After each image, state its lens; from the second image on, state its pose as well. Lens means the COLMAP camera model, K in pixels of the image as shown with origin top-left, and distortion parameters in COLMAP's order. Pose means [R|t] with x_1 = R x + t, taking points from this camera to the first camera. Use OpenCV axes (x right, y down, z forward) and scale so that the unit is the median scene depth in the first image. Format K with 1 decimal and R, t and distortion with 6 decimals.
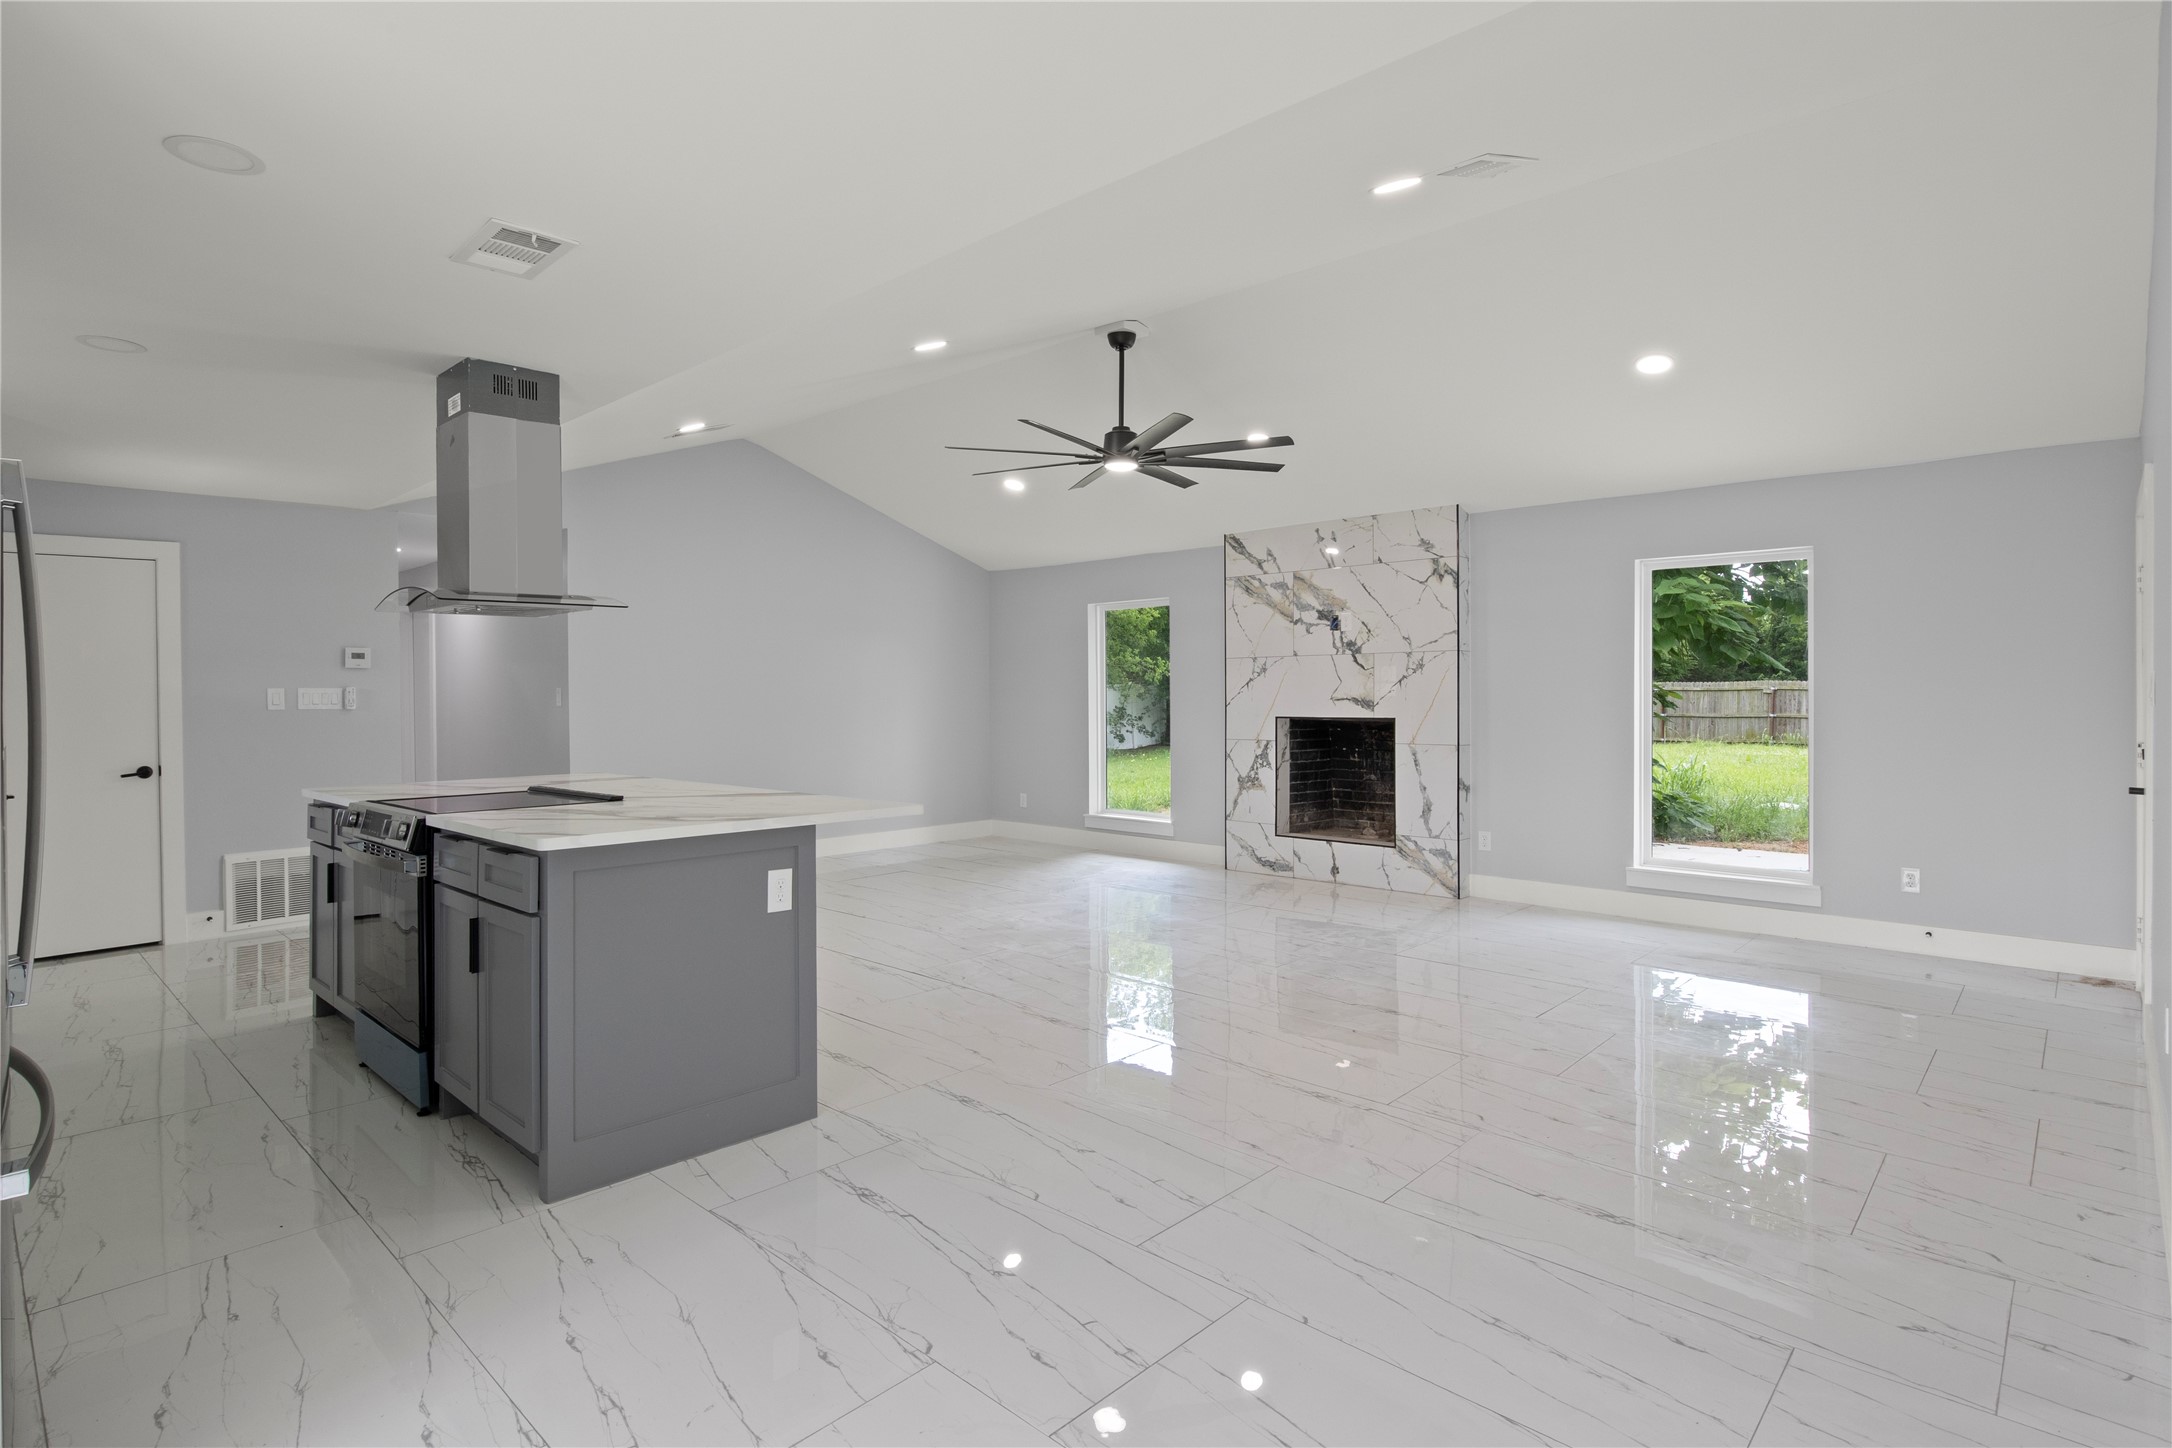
lens RADIAL K [[1095.6, 0, 1082.5], [0, 1095.6, 691.1], [0, 0, 1]] dist [-0.014425, 0.000350]
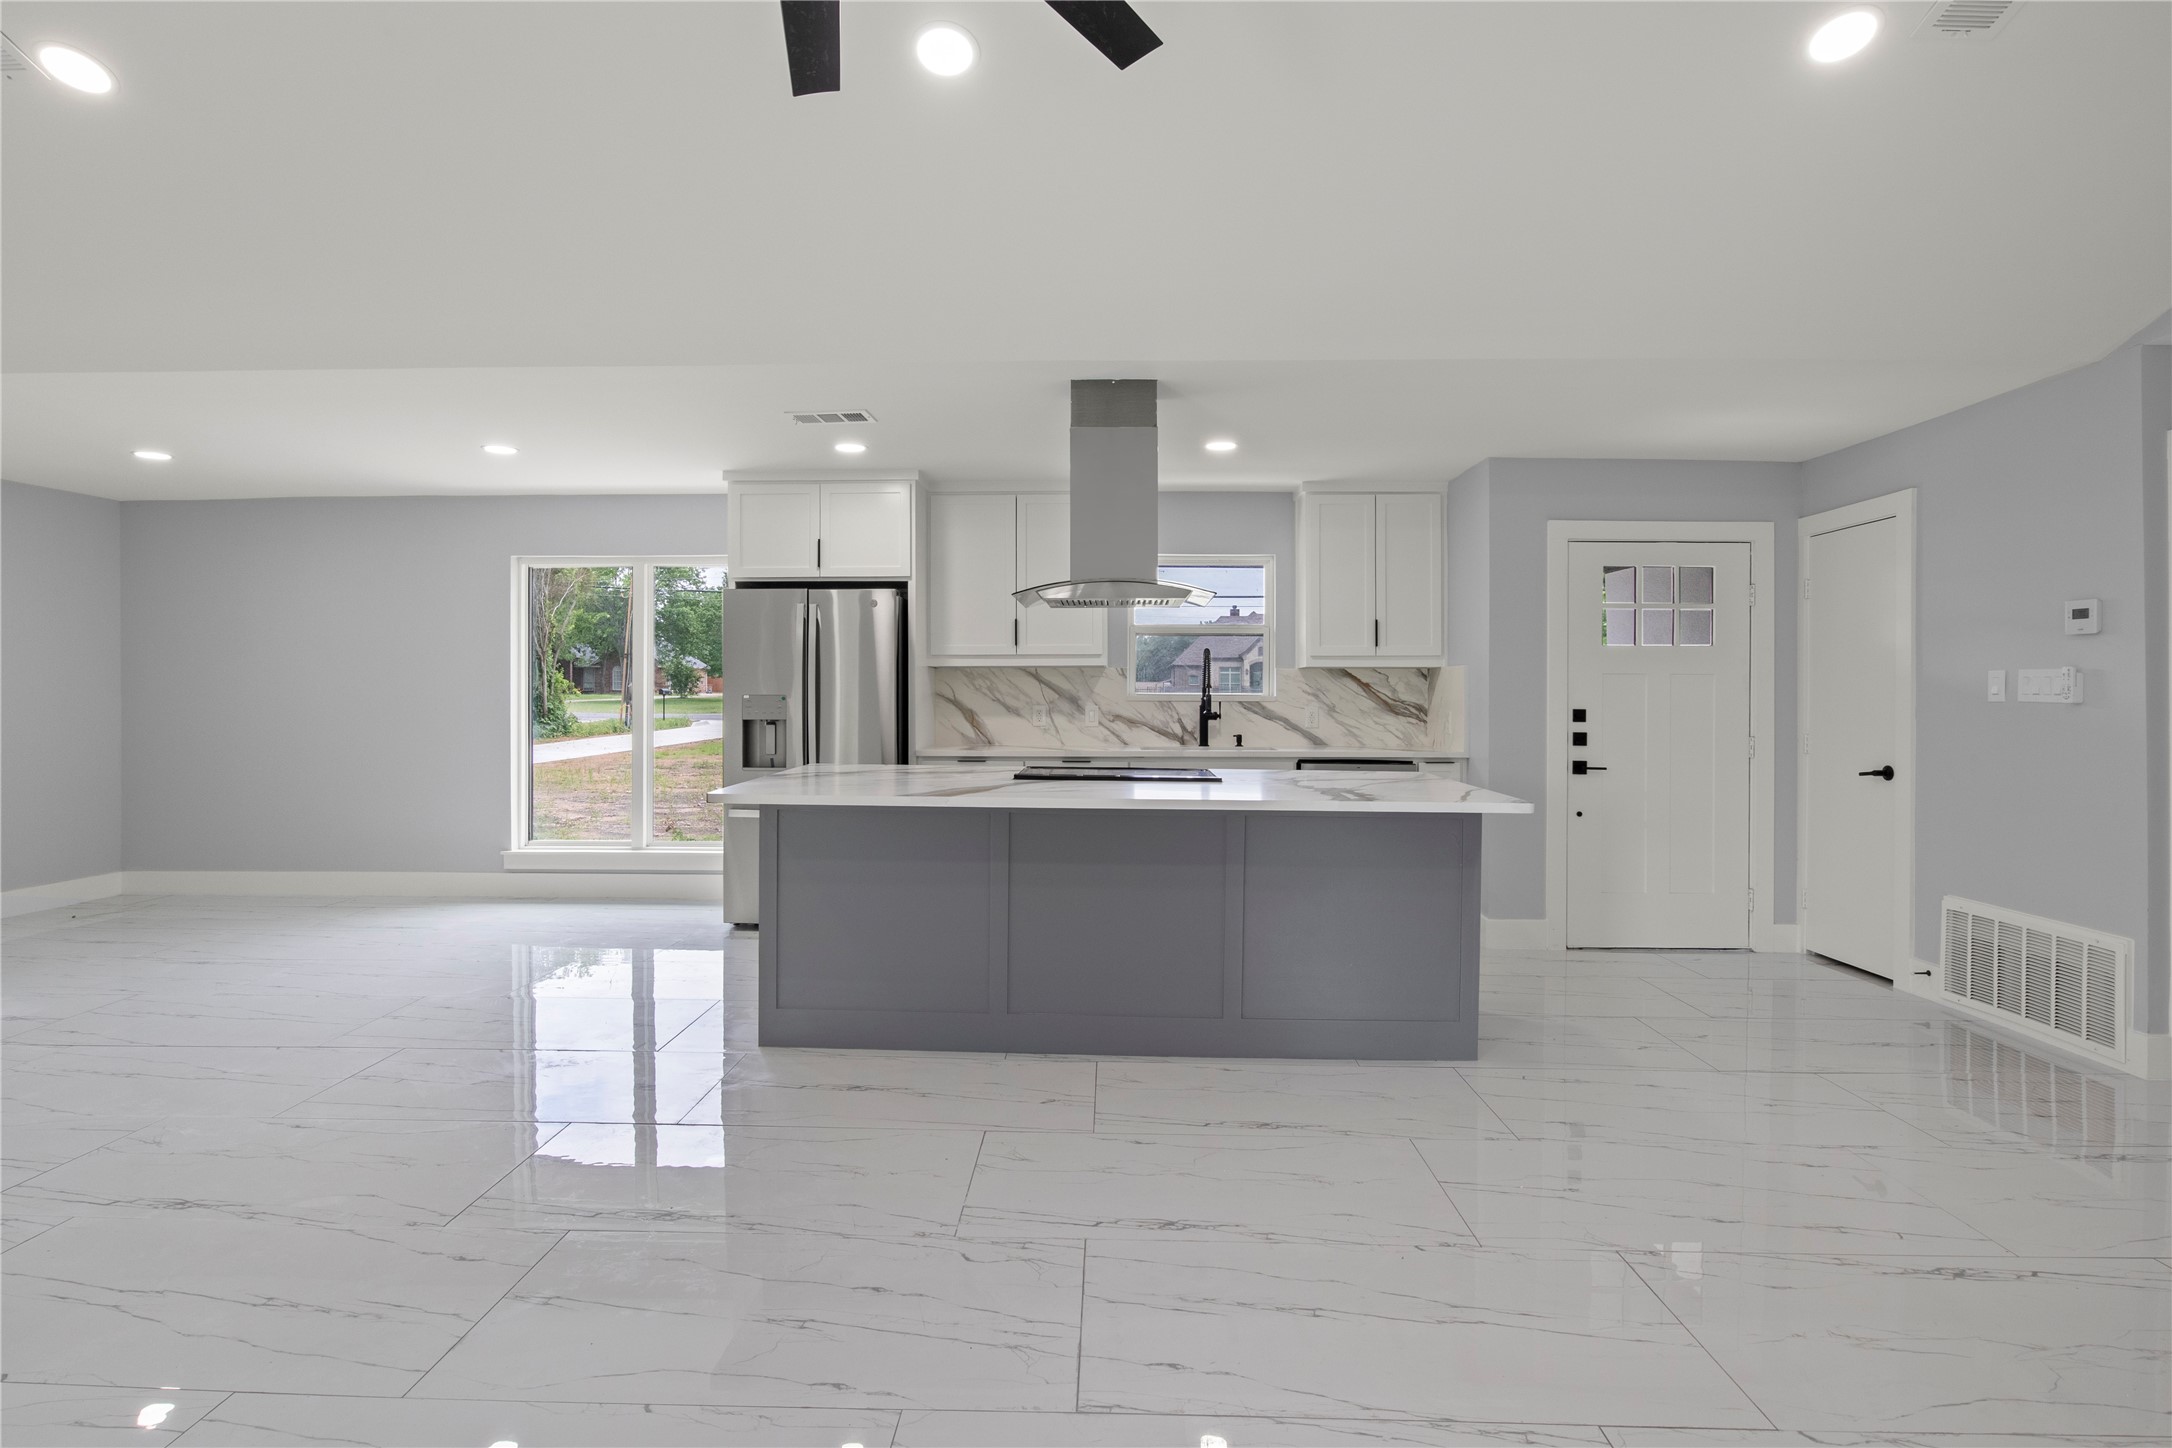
lens RADIAL K [[1086.8, 0, 1085.1], [0, 1086.8, 700.3], [0, 0, 1]] dist [-0.009203, 0.001147]
pose [[-0.746478, 0.010607, -0.665325, 0.115832], [0.002030, 0.999905, 0.013663, 0.005071], [0.665407, 0.008849, -0.746428, 0.942991]]
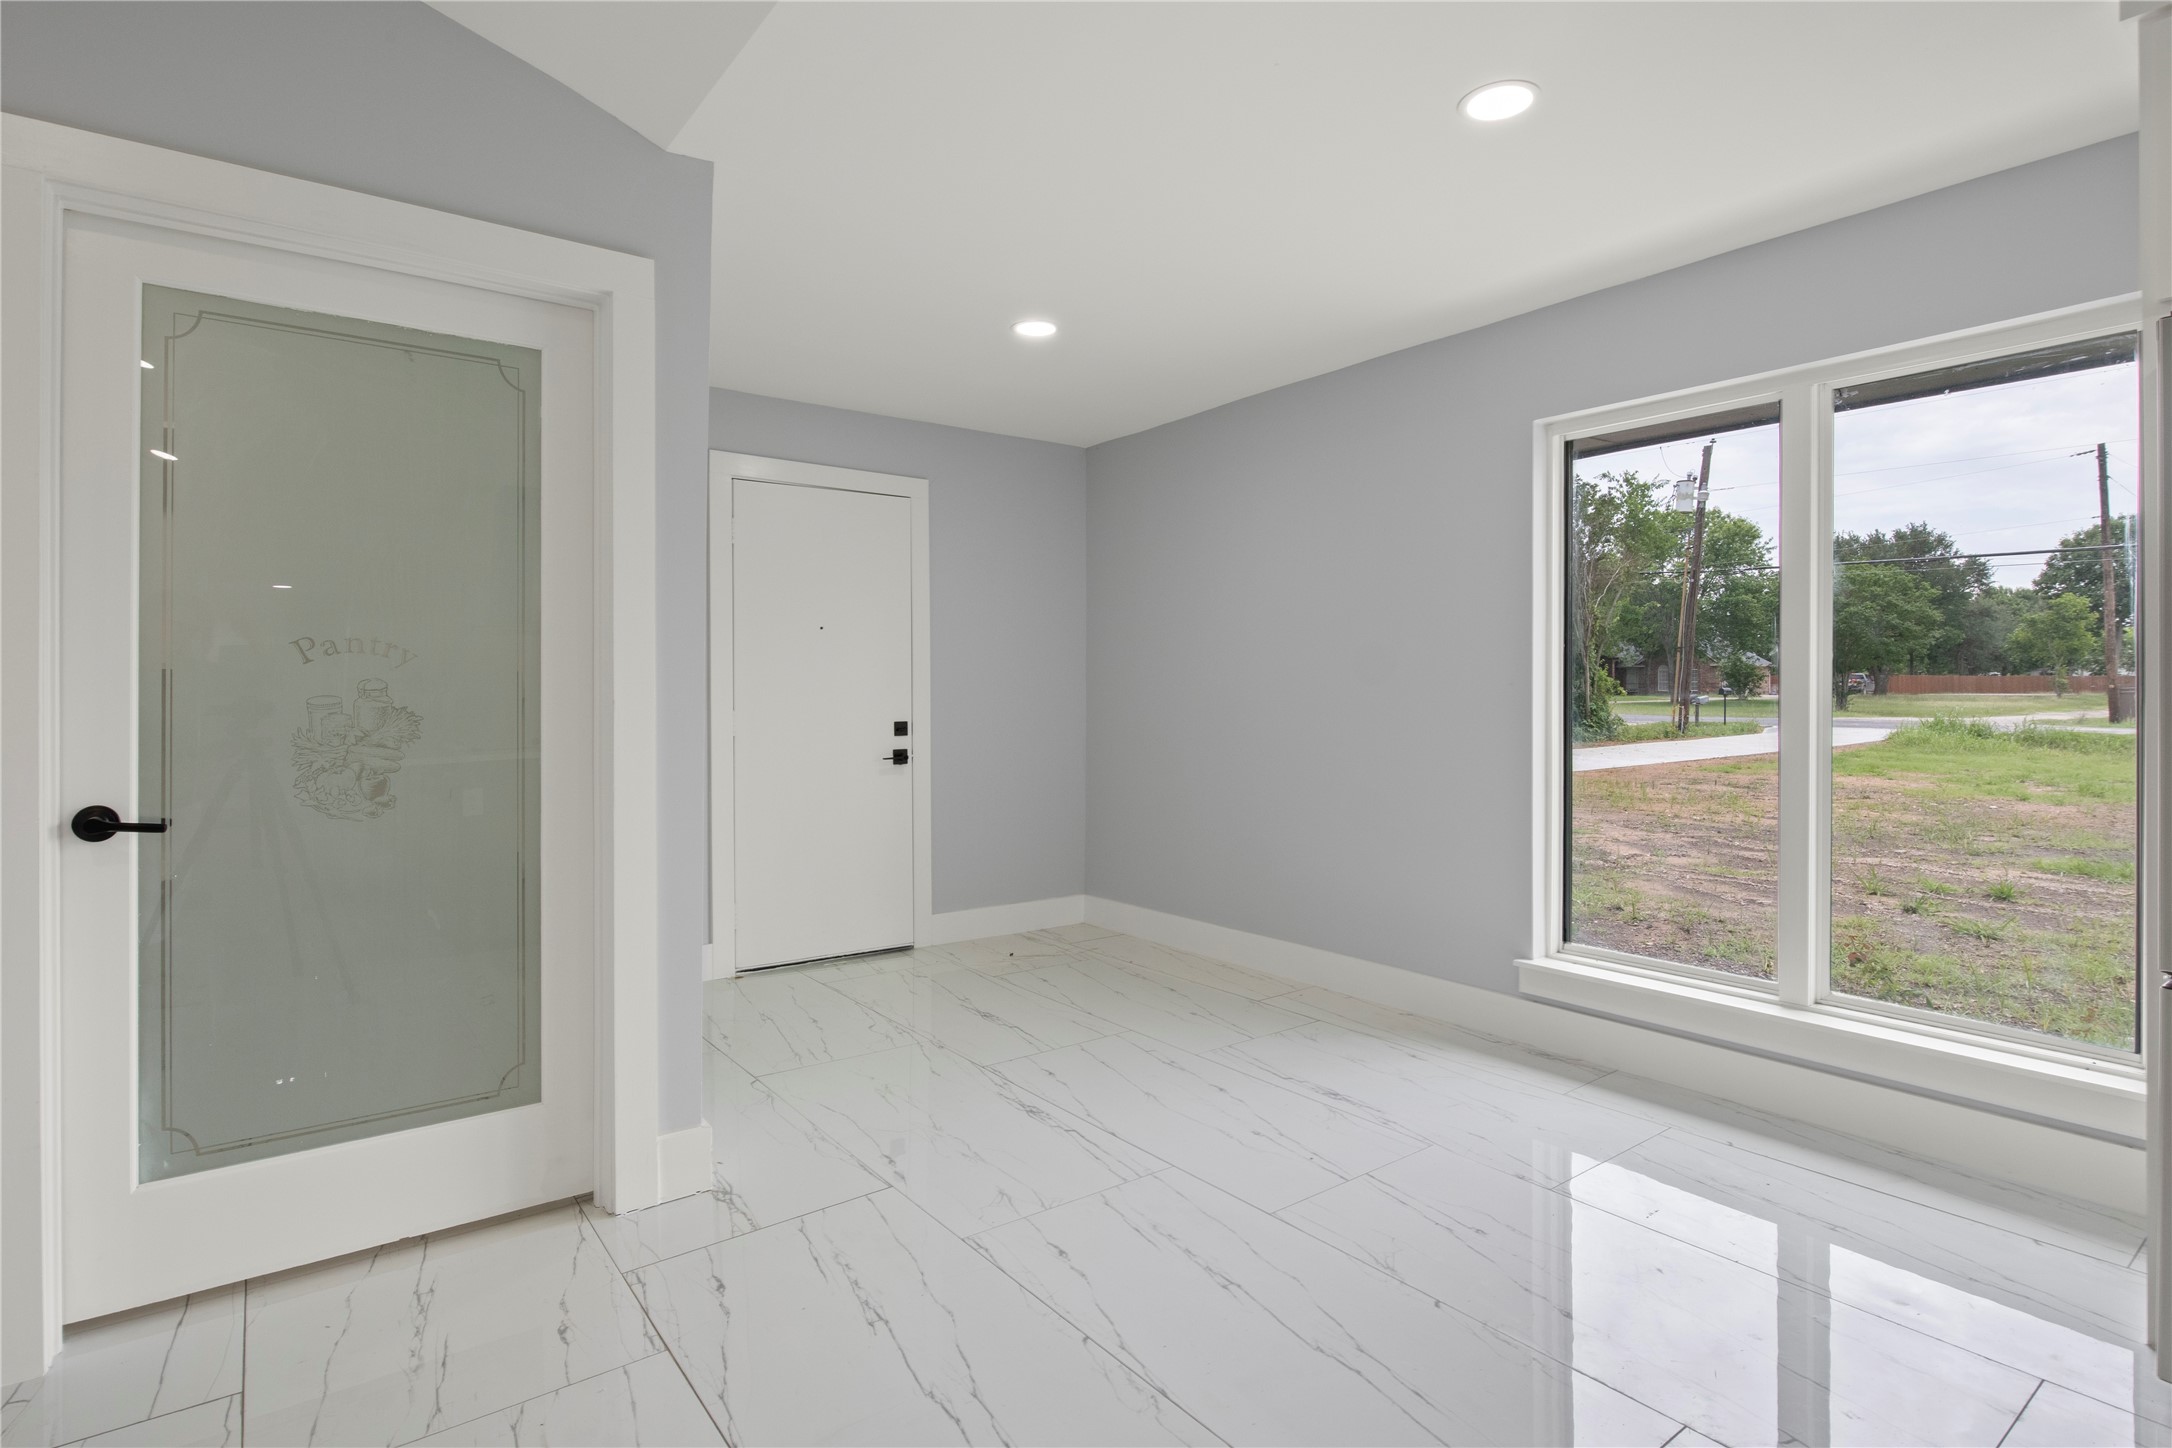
lens RADIAL K [[1095.6, 0, 1082.5], [0, 1095.6, 691.1], [0, 0, 1]] dist [-0.014425, 0.000350]
pose [[-0.986153, 0.005946, 0.165734, -0.006009], [0.005967, 0.999982, -0.000374, 0.018277], [-0.165733, 0.000620, -0.986171, 0.483067]]
